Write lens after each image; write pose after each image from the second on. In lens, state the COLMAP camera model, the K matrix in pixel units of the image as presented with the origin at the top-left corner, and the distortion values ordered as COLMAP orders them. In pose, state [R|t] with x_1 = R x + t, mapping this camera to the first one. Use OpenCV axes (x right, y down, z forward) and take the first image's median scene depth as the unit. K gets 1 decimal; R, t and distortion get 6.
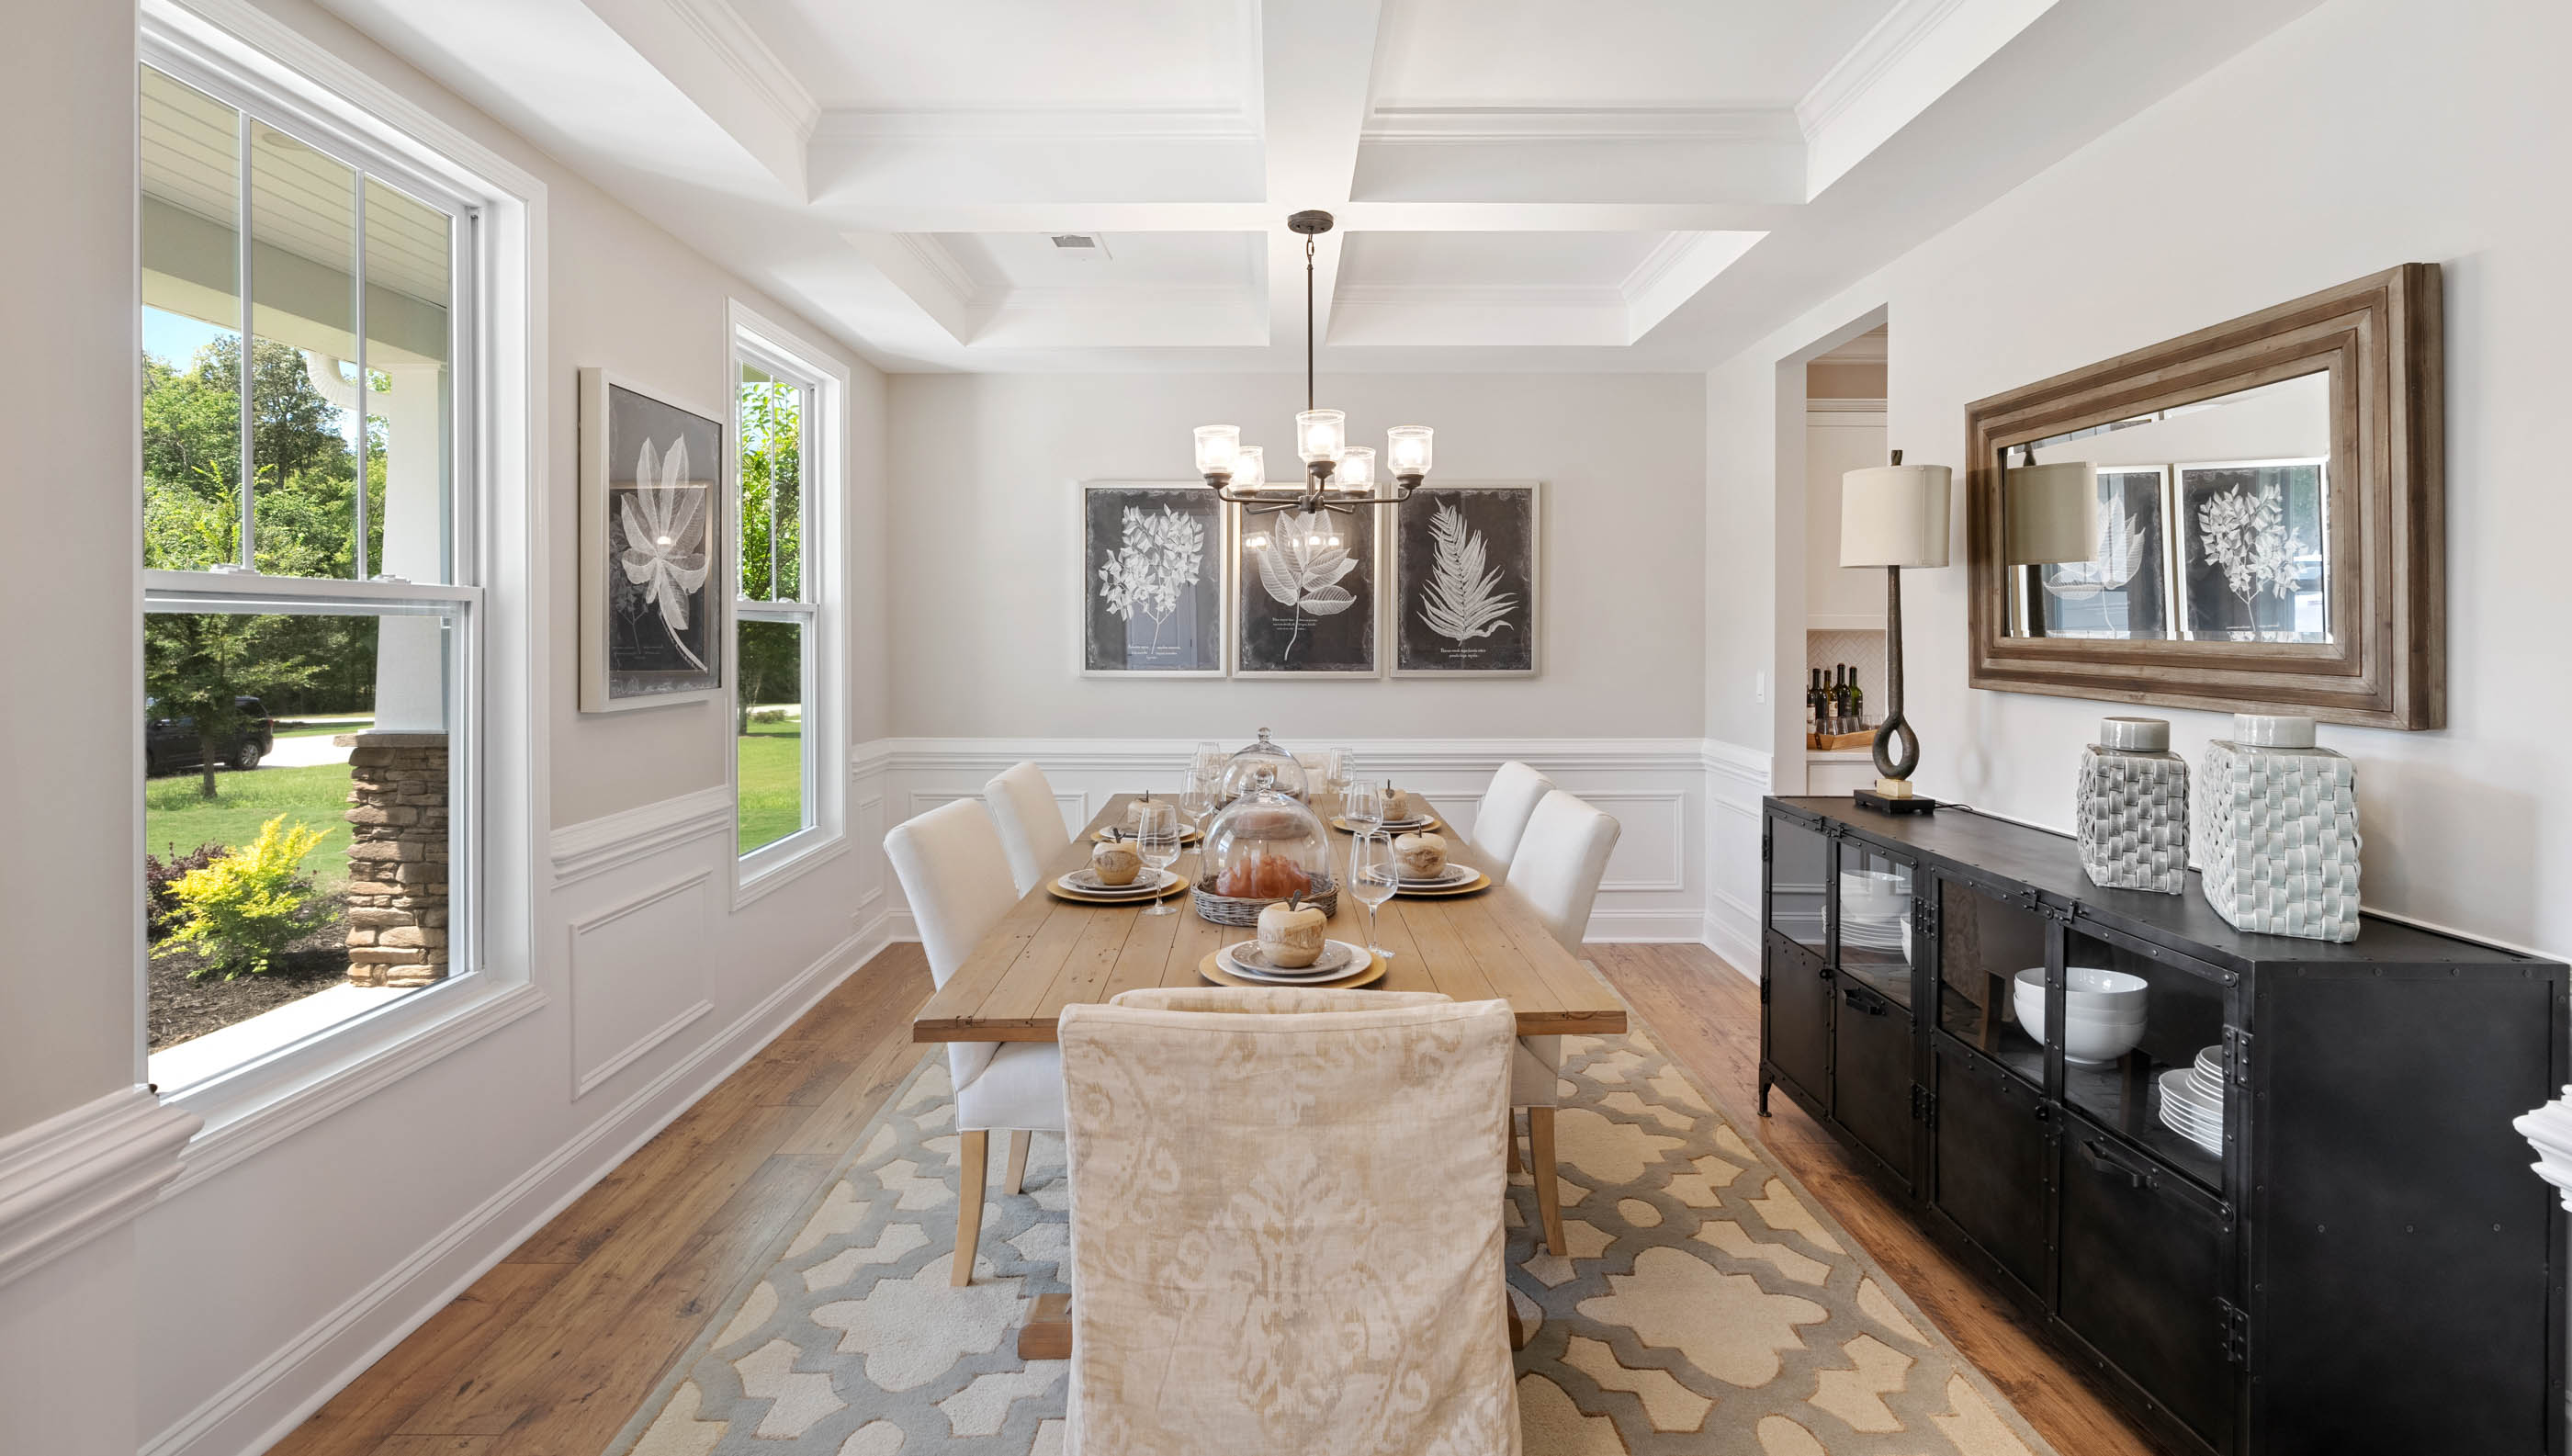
lens RADIAL K [[1158.9, 0, 1282.9], [0, 1158.9, 632.8], [0, 0, 1]] dist [-0.009327, 0.002295]
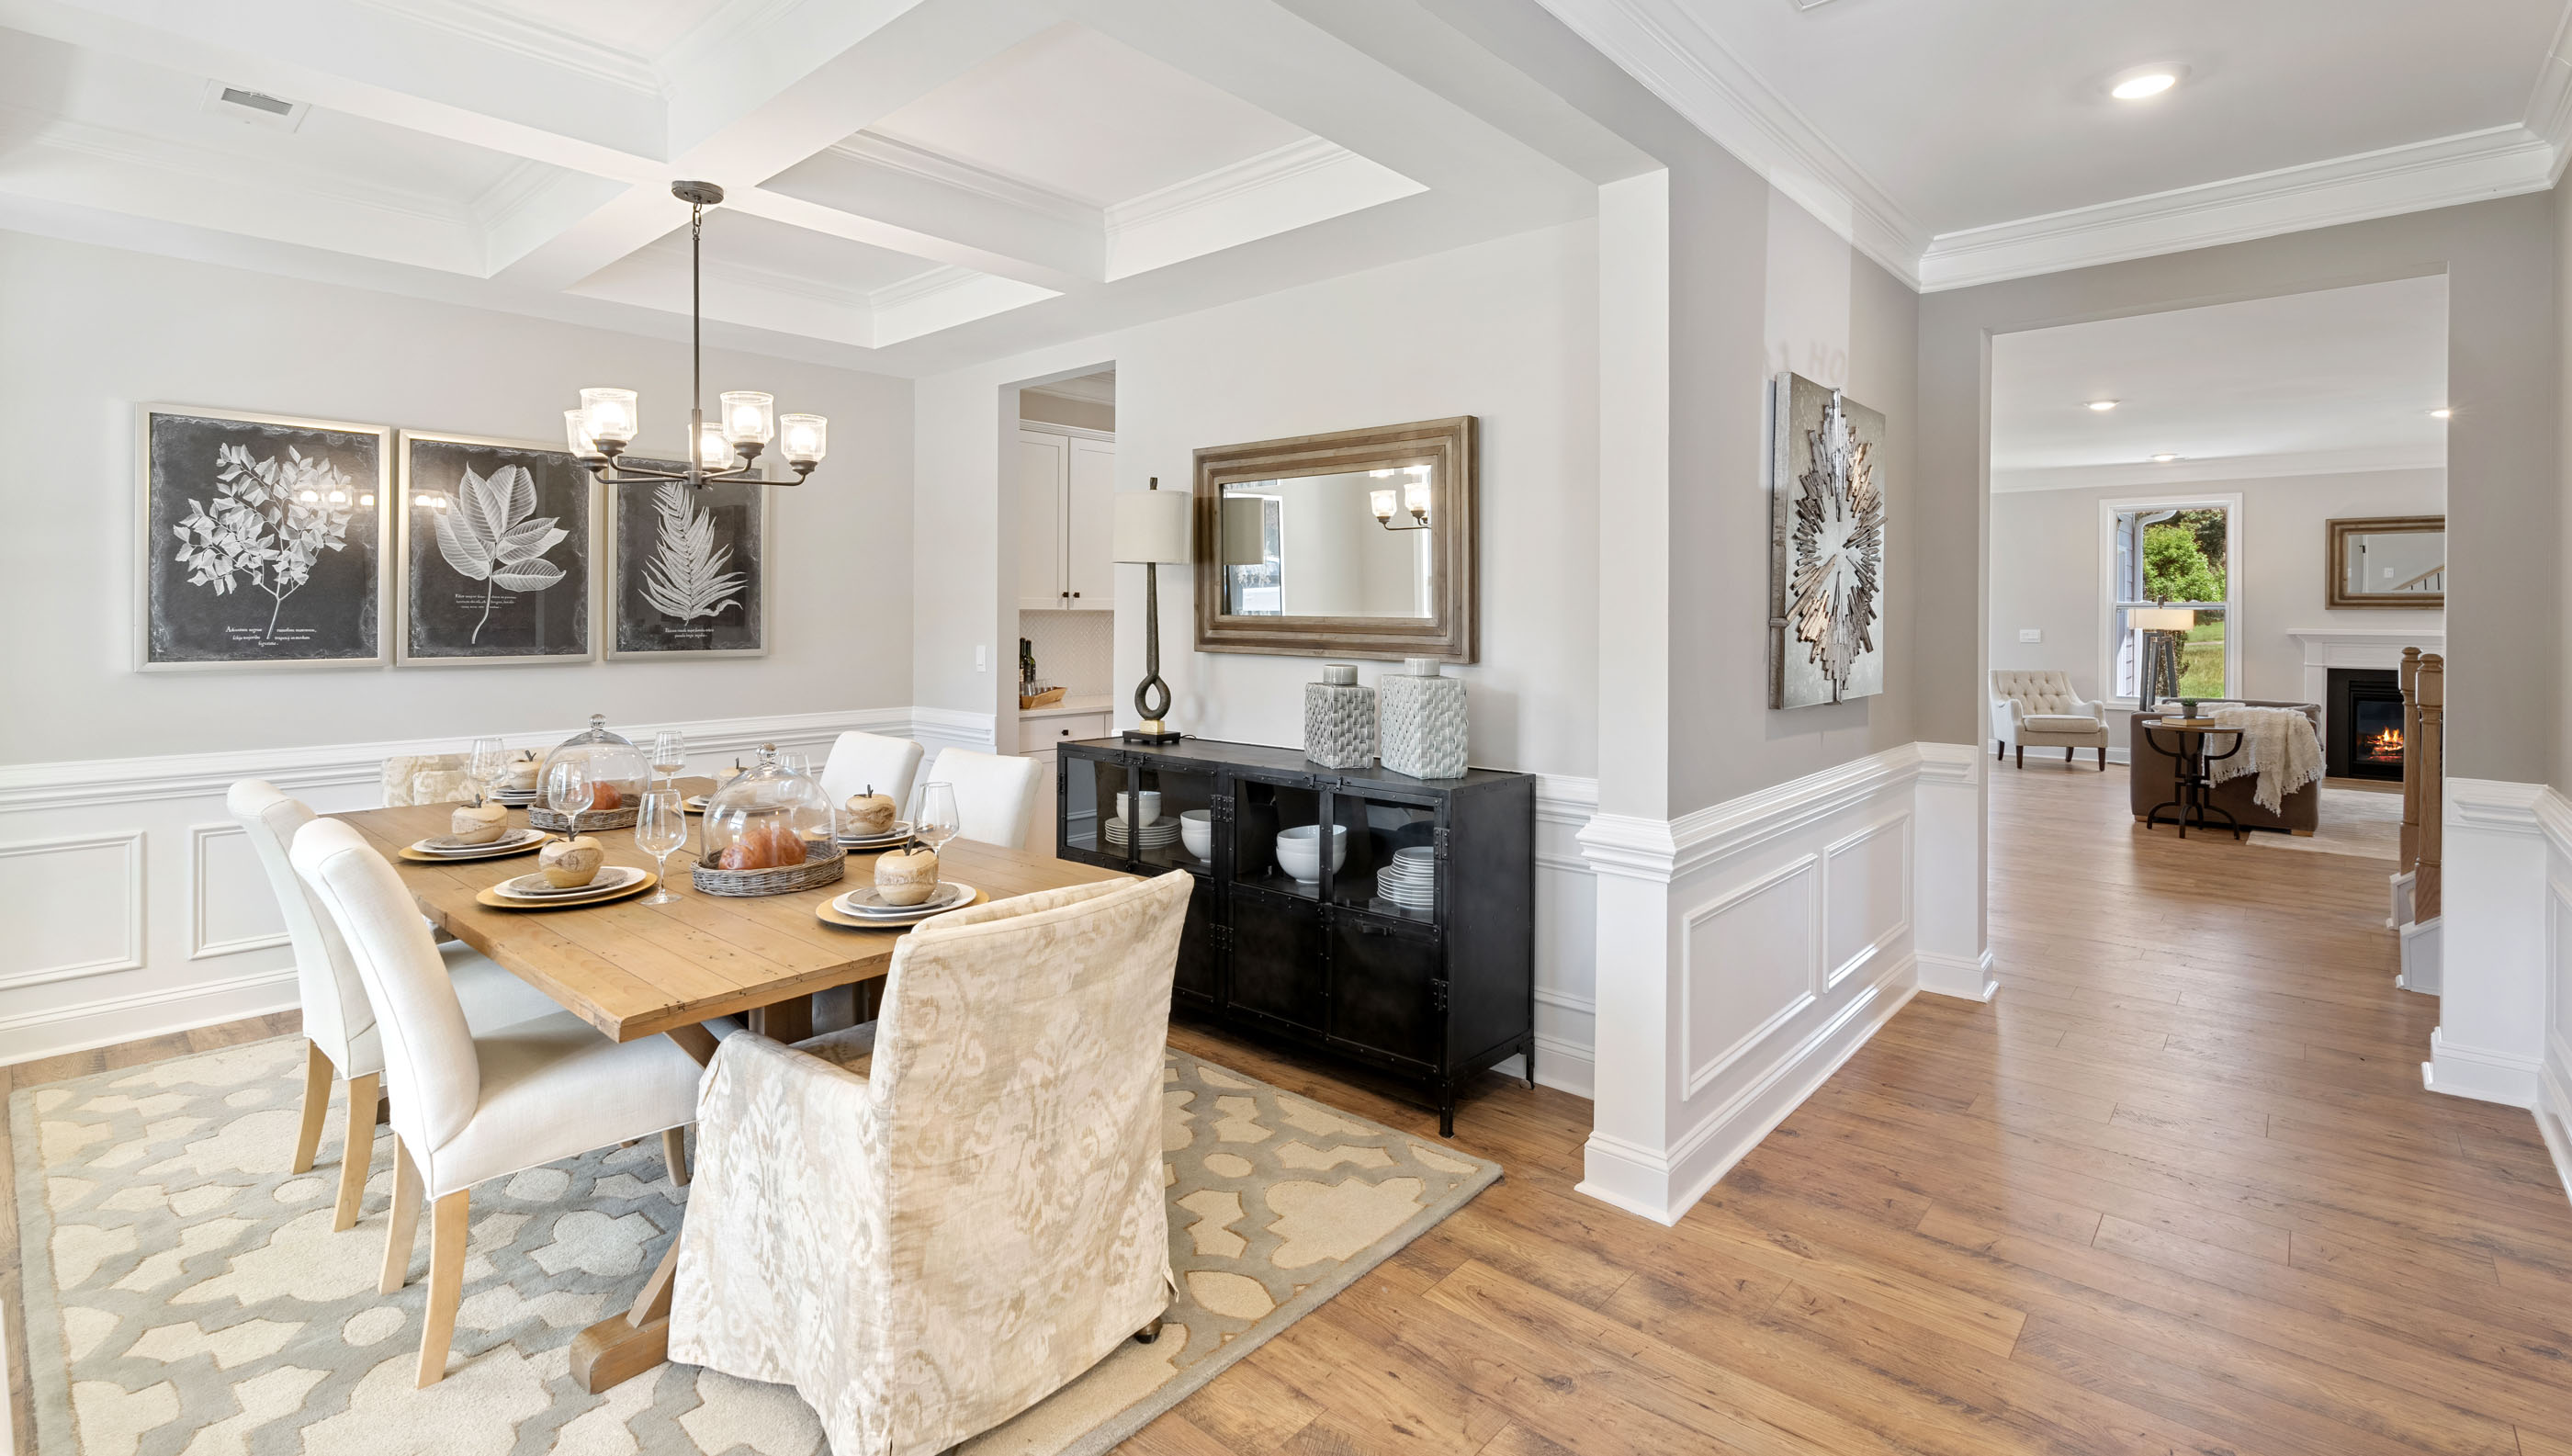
lens RADIAL K [[1158.9, 0, 1281.7], [0, 1158.9, 614.4], [0, 0, 1]] dist [-0.009327, 0.002295]
pose [[0.666540, -0.000354, 0.745469, -0.446626], [-0.000721, 0.999999, 0.001120, 0.001213], [-0.745469, -0.001284, 0.666540, -0.022343]]
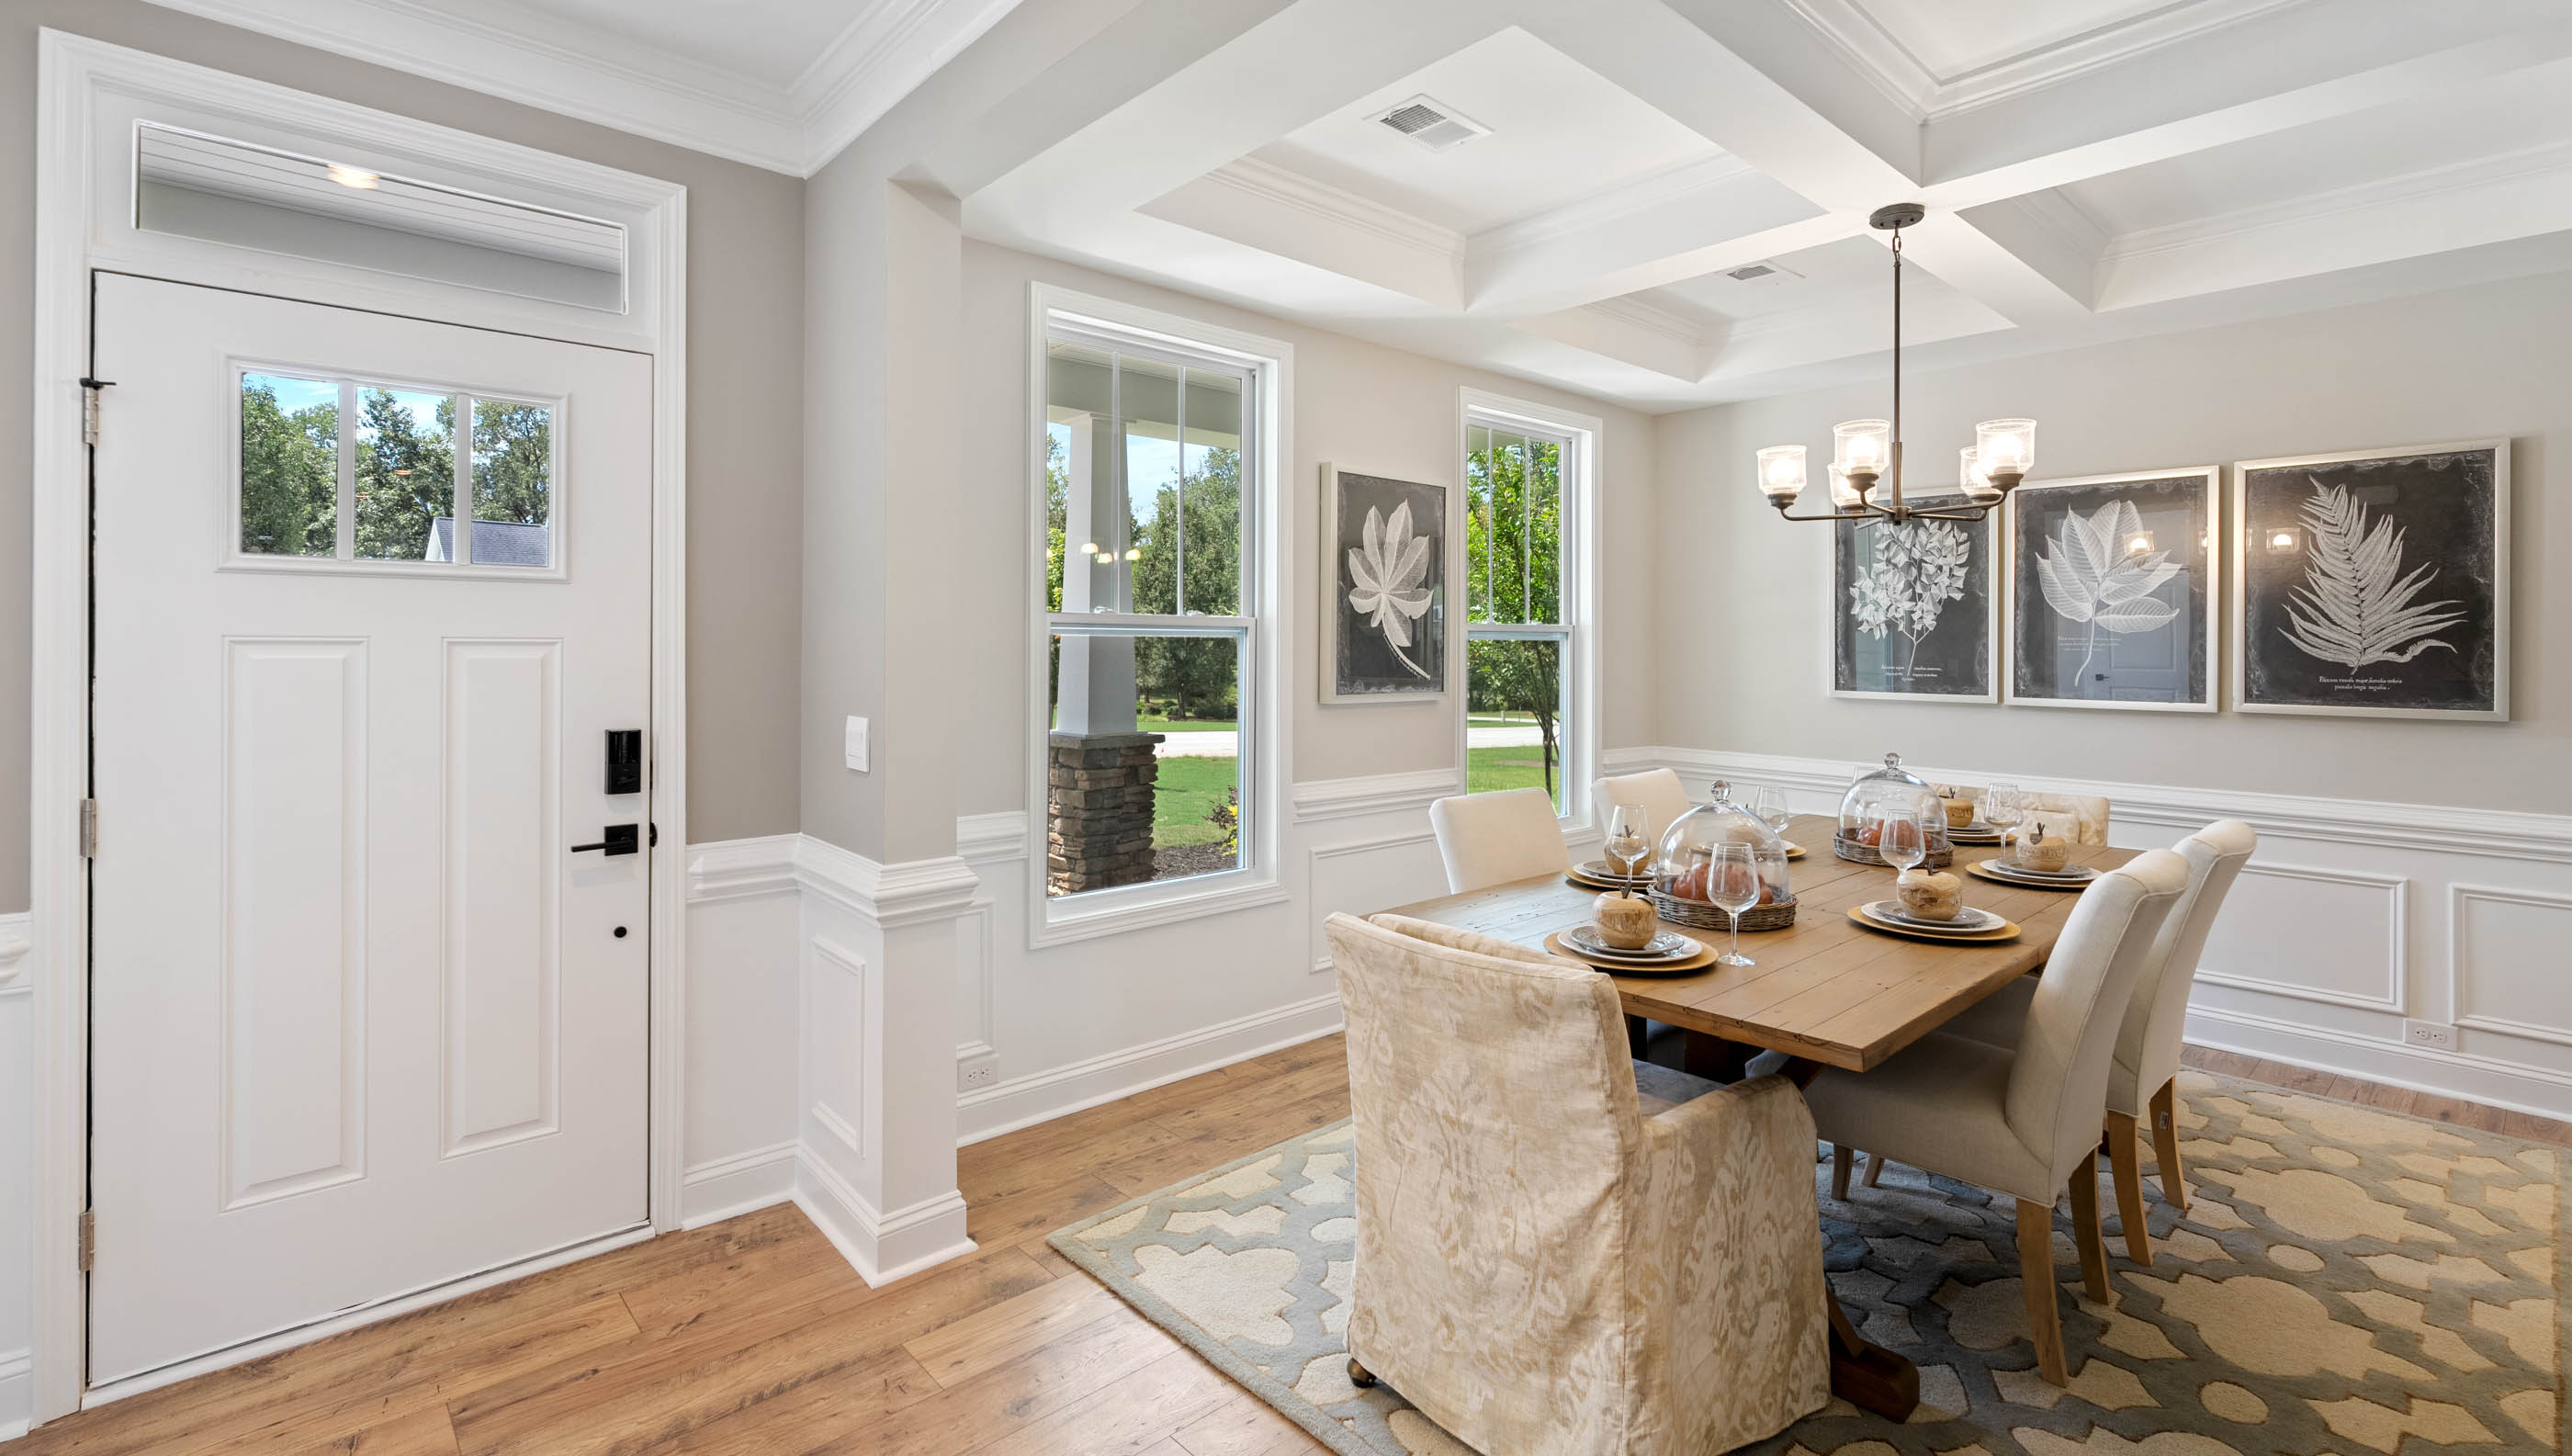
lens RADIAL K [[1158.9, 0, 1280.6], [0, 1158.9, 646.7], [0, 0, 1]] dist [-0.009327, 0.002295]
pose [[0.666132, 0.004091, -0.745823, 0.466087], [-0.007785, 0.999969, -0.001468, 0.000744], [0.745793, 0.006785, 0.666143, 0.005099]]
